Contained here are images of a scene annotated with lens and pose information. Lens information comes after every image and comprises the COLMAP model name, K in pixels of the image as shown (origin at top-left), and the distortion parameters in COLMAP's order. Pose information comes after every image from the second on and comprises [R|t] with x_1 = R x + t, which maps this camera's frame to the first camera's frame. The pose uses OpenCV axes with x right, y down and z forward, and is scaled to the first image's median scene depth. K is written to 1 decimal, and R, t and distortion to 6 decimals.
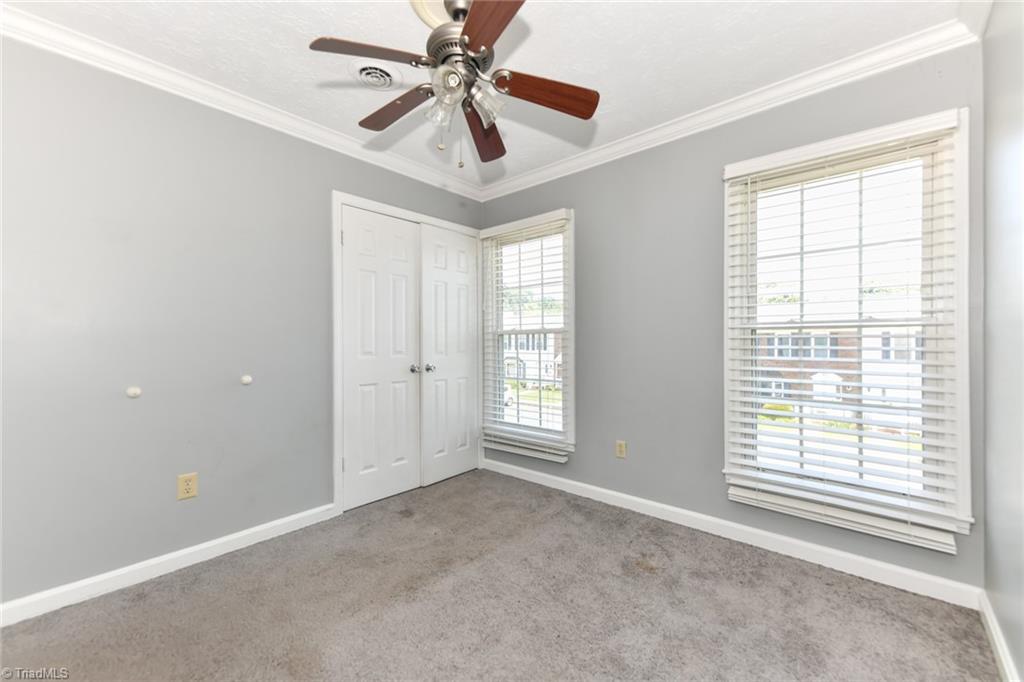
lens RADIAL K [[411.5, 0, 522.4], [0, 411.5, 343.8], [0, 0, 1]] dist [-0.000305, -0.000570]
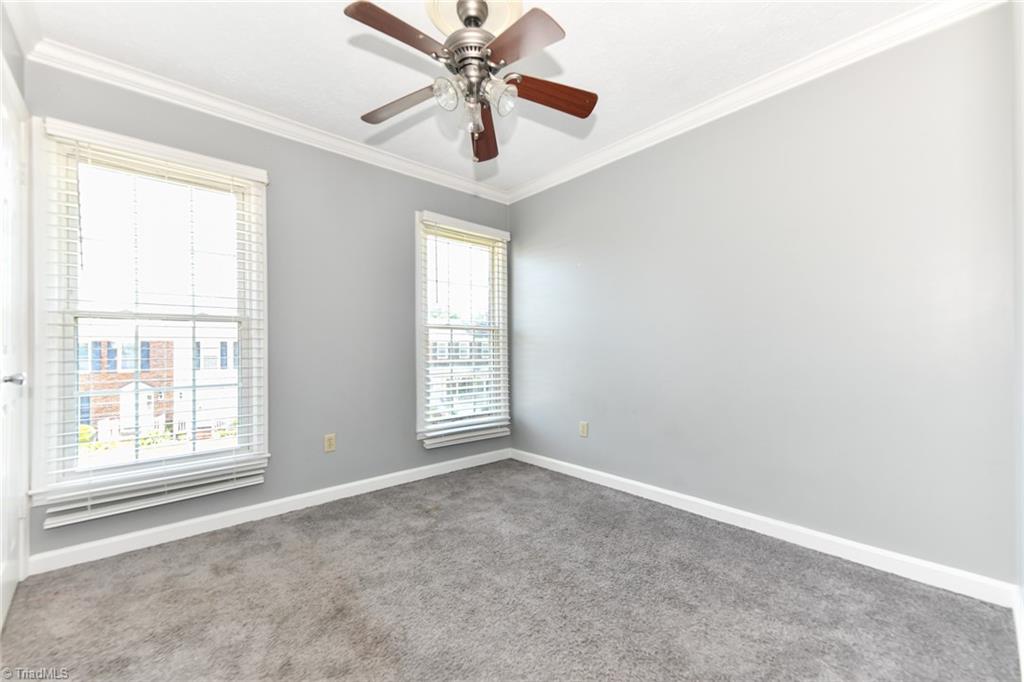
lens RADIAL K [[411.5, 0, 510.7], [0, 411.5, 342.6], [0, 0, 1]] dist [-0.000305, -0.000570]
pose [[0.119720, 0.018754, 0.992631, -0.694639], [0.014139, 0.999688, -0.020592, 0.042030], [-0.992707, 0.016500, 0.119418, 0.446730]]
